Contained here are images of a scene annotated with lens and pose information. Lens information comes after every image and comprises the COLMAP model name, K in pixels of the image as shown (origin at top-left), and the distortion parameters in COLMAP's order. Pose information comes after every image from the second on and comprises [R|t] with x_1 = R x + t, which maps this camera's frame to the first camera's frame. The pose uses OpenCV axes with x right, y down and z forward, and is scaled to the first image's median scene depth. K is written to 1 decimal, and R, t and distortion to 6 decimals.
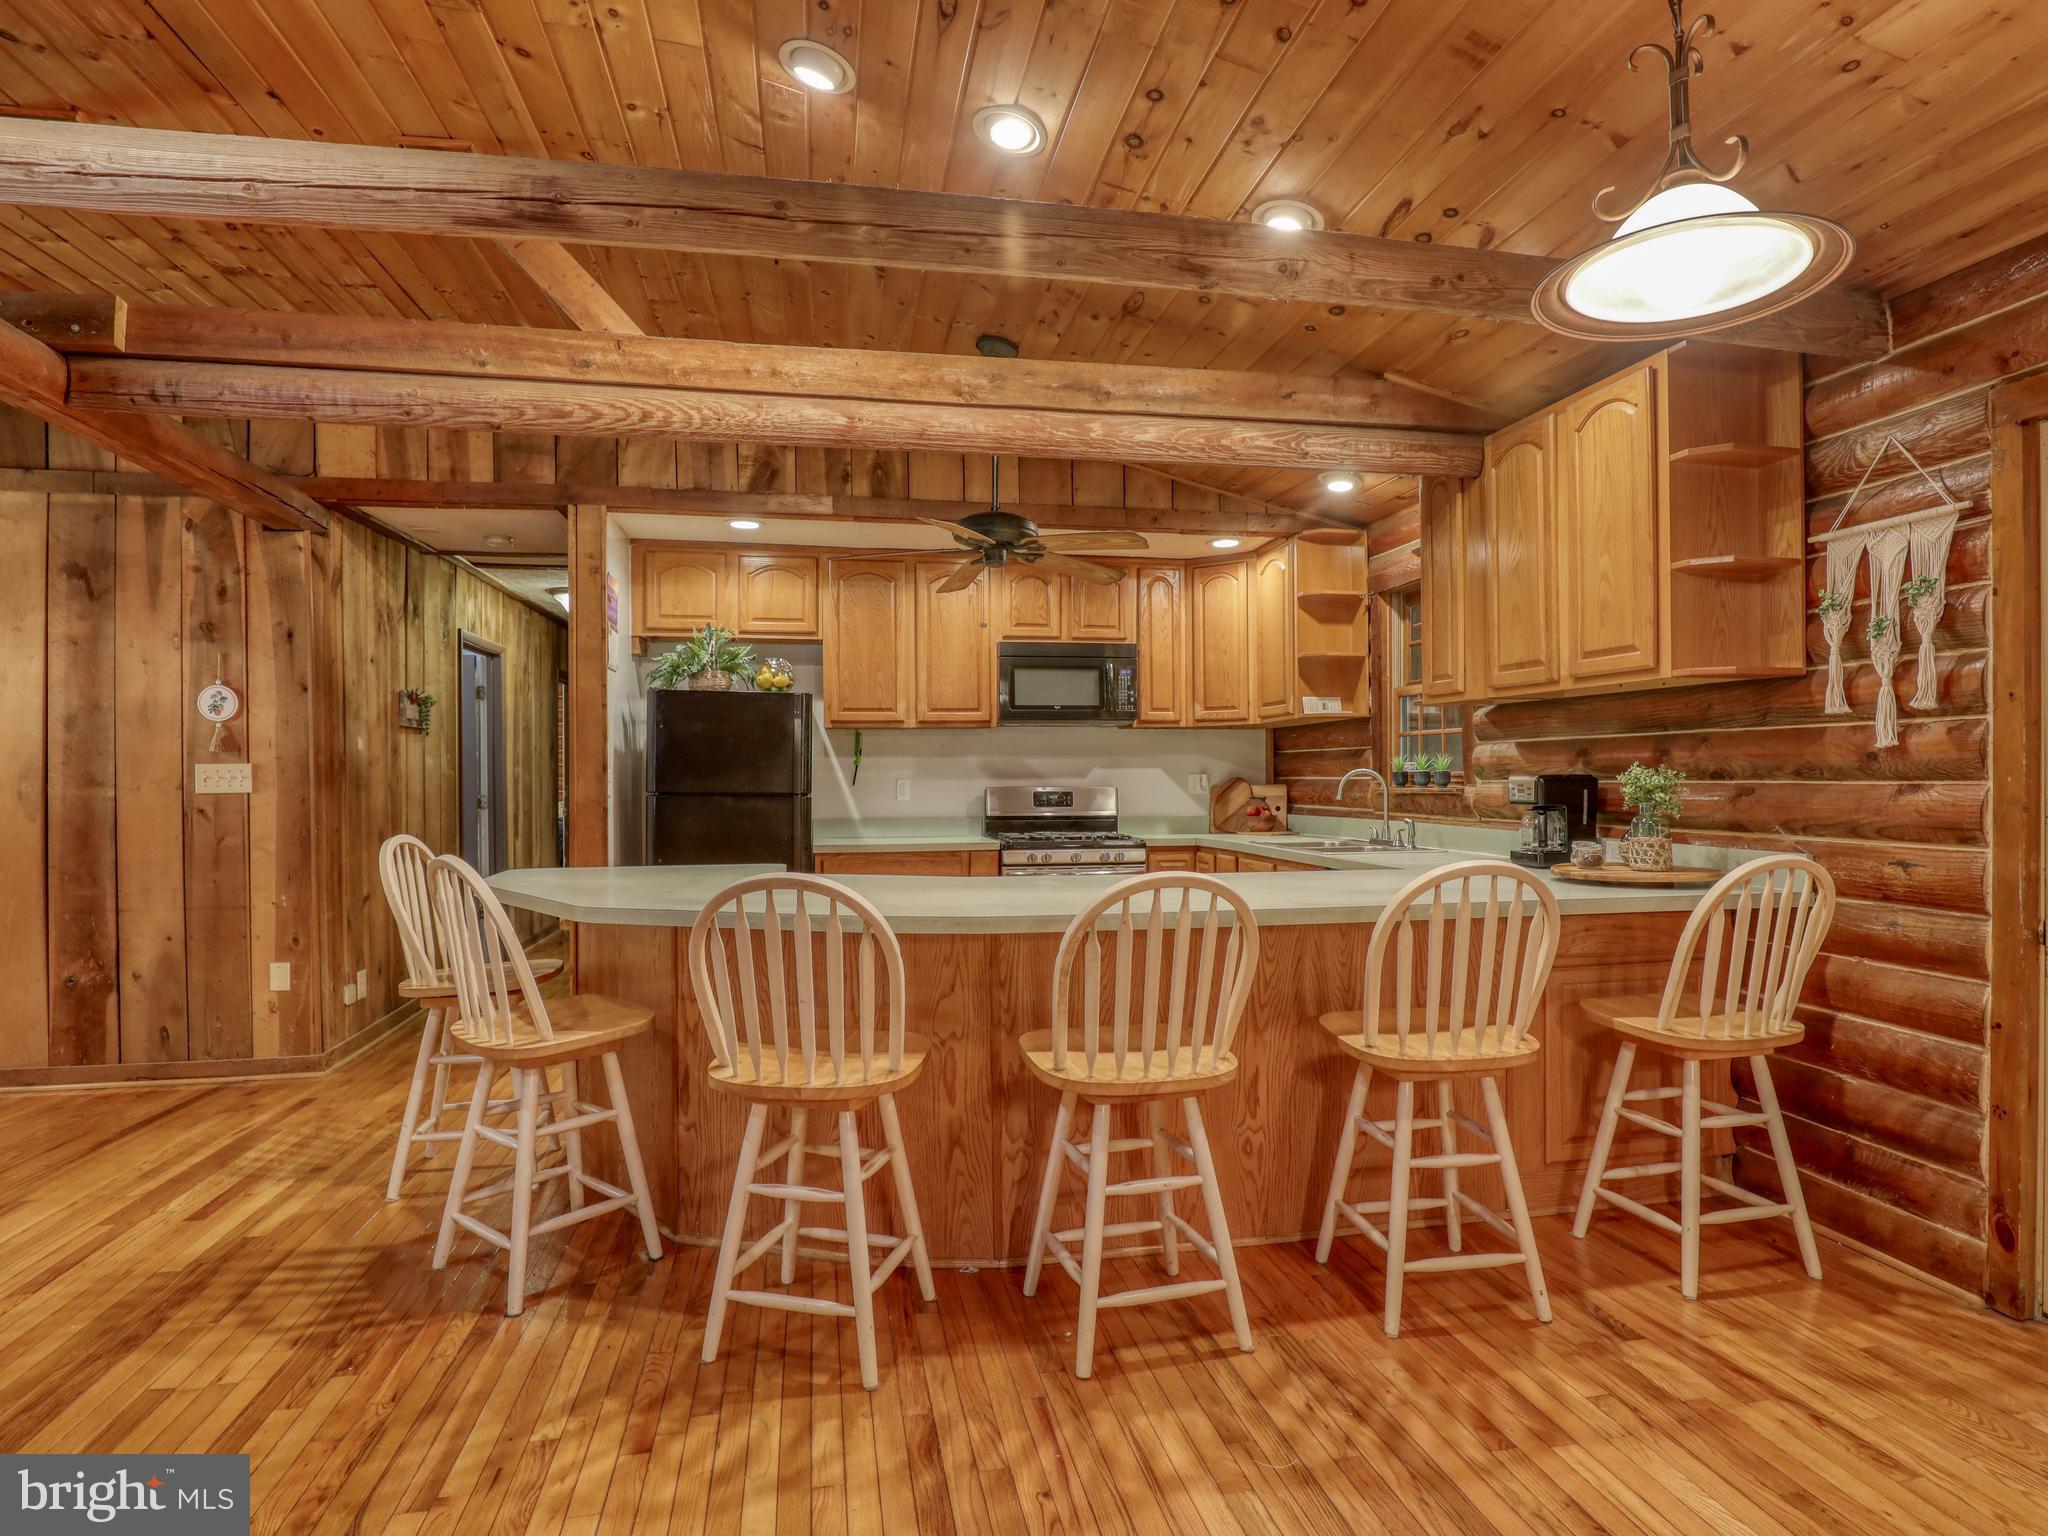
lens RADIAL K [[1128.3, 0, 959.6], [0, 1128.3, 774.0], [0, 0, 1]] dist [-0.035926, 0.005555]
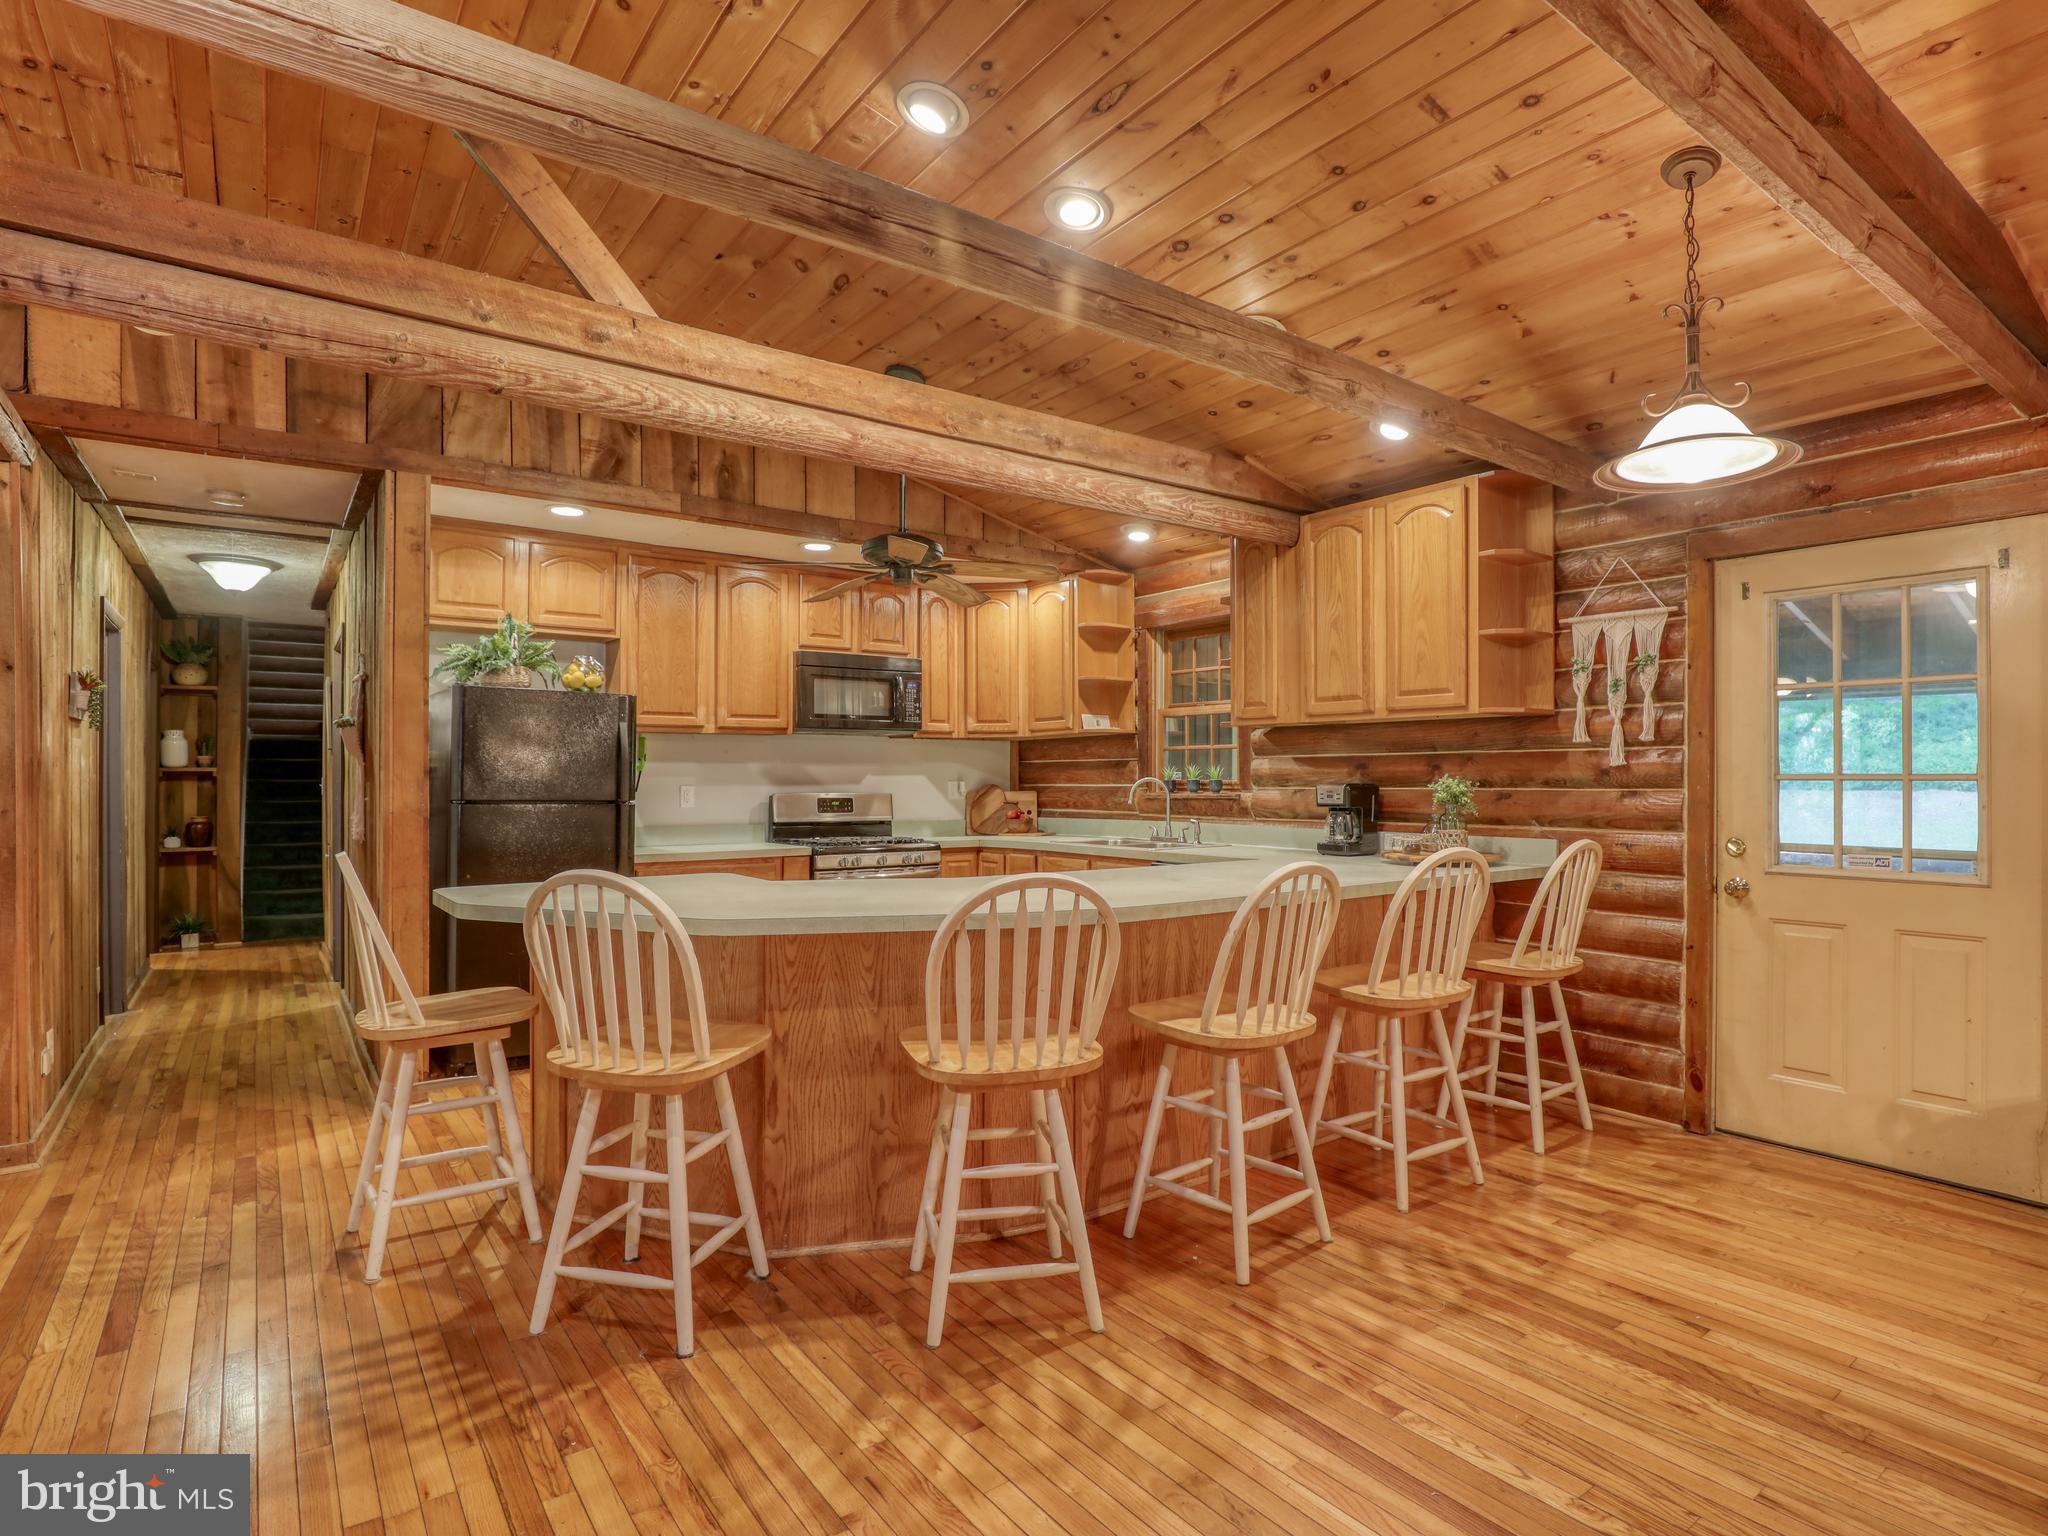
lens RADIAL K [[1128.3, 0, 975.8], [0, 1128.3, 774.8], [0, 0, 1]] dist [-0.035926, 0.005555]
pose [[0.894176, 0.005674, 0.447679, -0.512465], [-0.003612, 0.999979, -0.005459, -0.000813], [-0.447701, 0.003264, 0.894178, 0.037223]]
